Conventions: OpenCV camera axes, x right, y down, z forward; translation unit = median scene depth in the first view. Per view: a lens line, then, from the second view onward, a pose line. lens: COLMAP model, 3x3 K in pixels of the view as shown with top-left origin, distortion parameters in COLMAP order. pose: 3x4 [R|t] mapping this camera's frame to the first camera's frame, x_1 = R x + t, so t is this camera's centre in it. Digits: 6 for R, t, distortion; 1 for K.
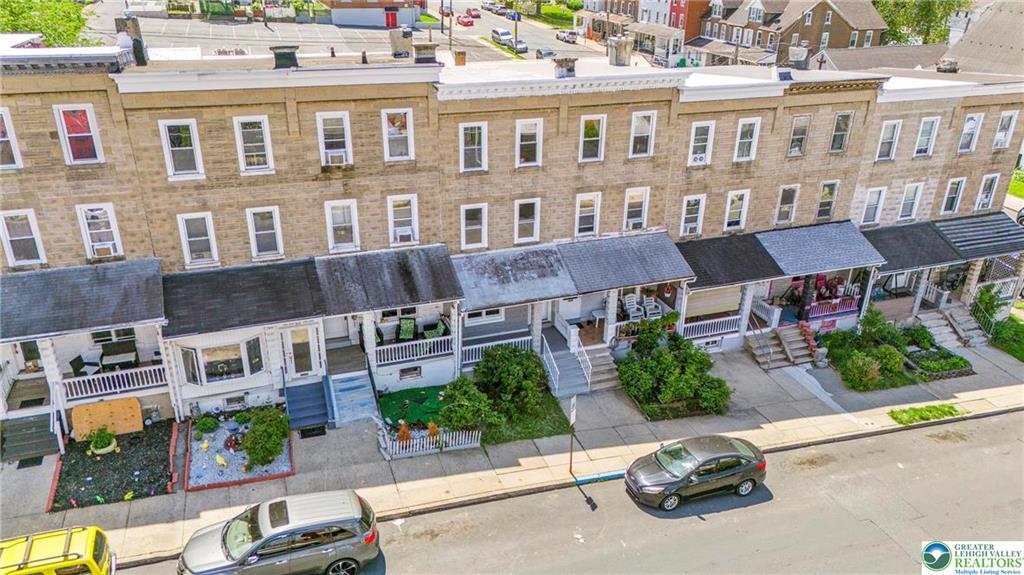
lens RADIAL K [[736.6, 0, 514.0], [0, 736.6, 288.7], [0, 0, 1]] dist [0.071684, -0.074220]
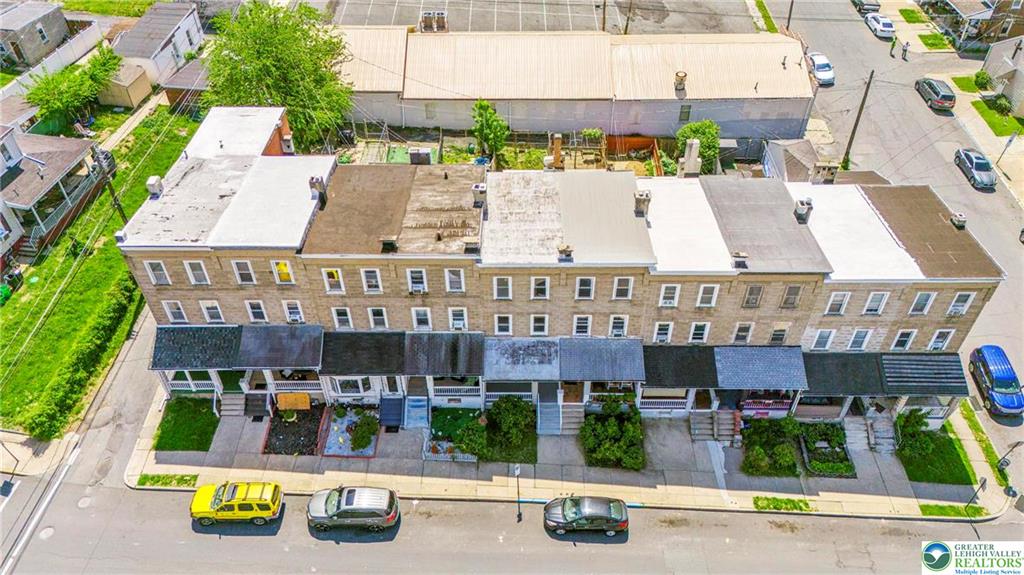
lens RADIAL K [[736.6, 0, 514.0], [0, 736.6, 288.7], [0, 0, 1]] dist [0.071684, -0.074220]
pose [[0.939083, 0.219910, -0.264125, 0.386538], [-0.128528, 0.937445, 0.323540, -0.706595], [0.318752, -0.269883, 0.908603, -0.428782]]
